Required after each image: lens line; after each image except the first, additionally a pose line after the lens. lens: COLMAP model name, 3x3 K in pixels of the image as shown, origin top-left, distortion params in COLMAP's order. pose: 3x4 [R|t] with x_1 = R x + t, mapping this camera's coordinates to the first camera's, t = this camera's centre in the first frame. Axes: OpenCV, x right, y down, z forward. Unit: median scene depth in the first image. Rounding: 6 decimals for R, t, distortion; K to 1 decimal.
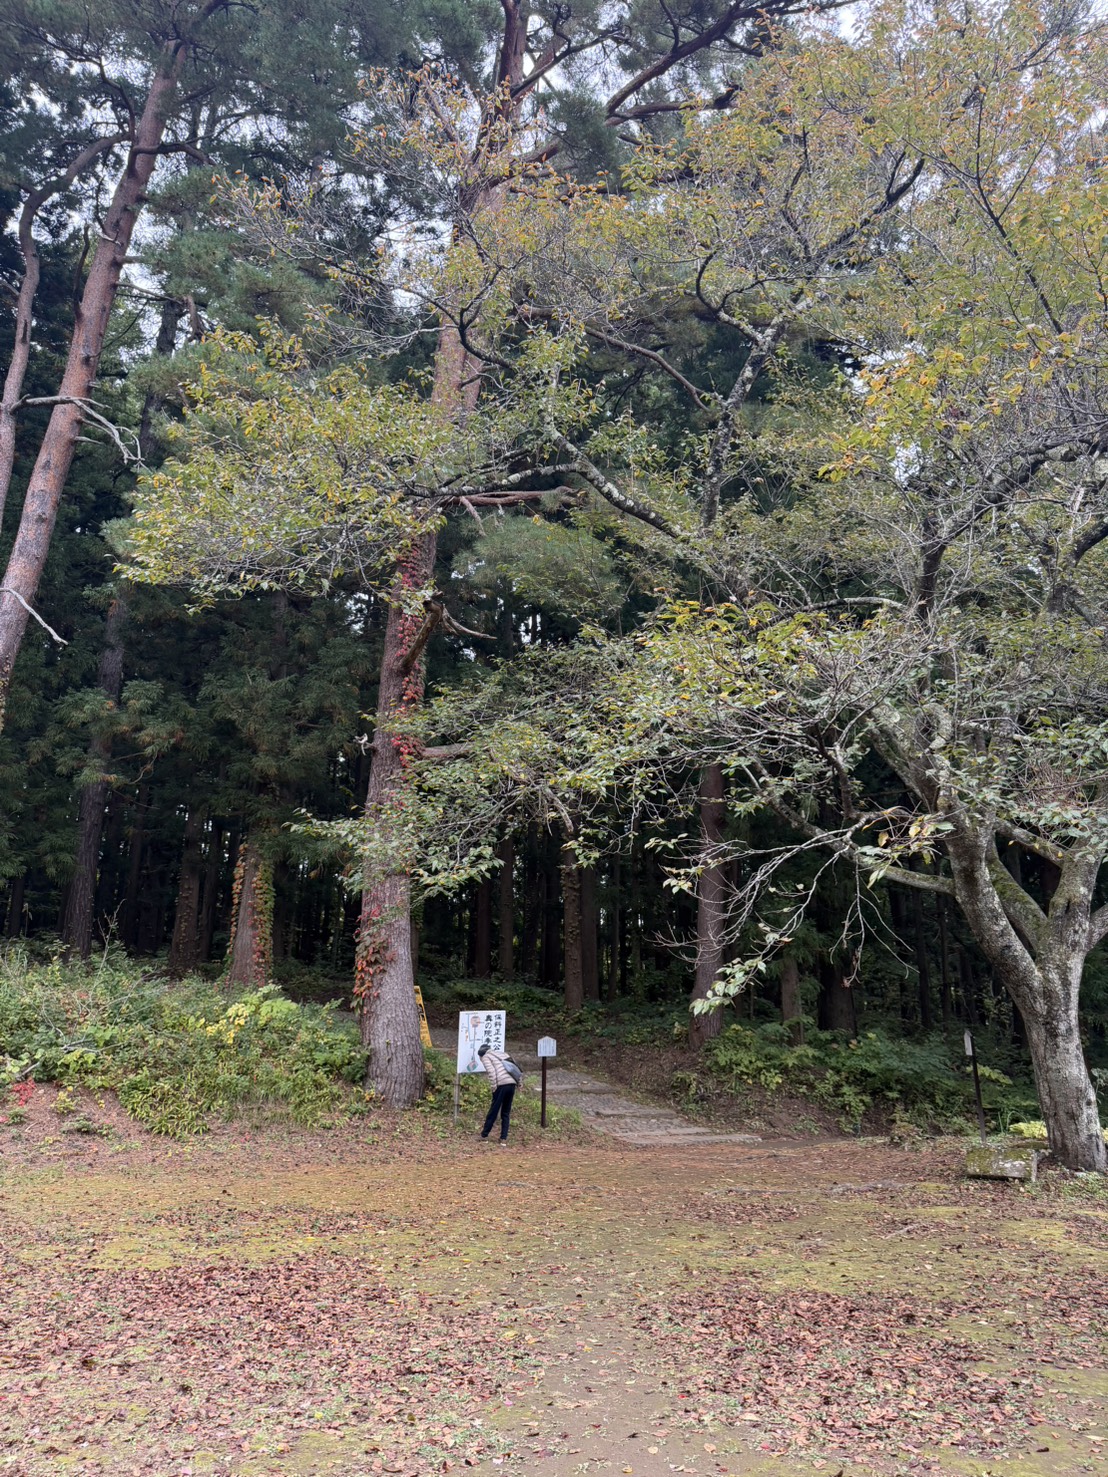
lens RADIAL K [[1076.4, 0, 551.3], [0, 1076.4, 735.3], [0, 0, 1]] dist [0.040277, -0.000042]
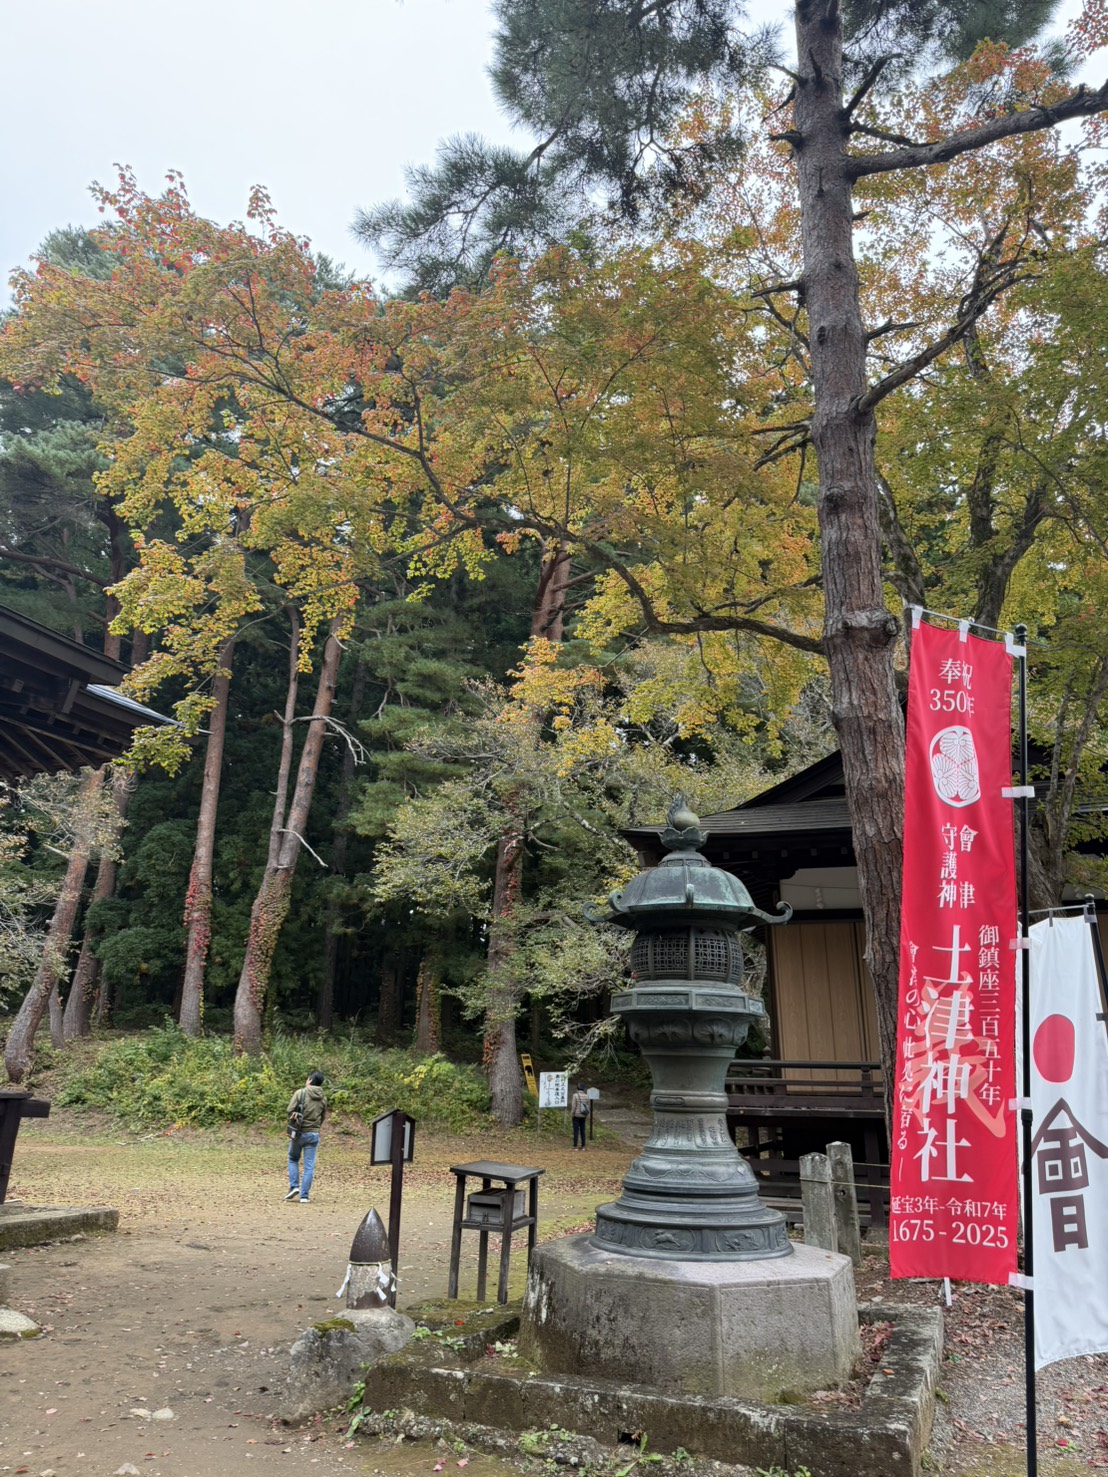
lens RADIAL K [[1043.3, 0, 560.2], [0, 1043.3, 743.8], [0, 0, 1]] dist [0.073457, -0.096877]
pose [[0.988196, -0.036434, -0.148797, 0.216765], [0.031236, 0.998822, -0.037125, -0.212053], [0.149974, 0.032039, 0.988171, -0.698738]]
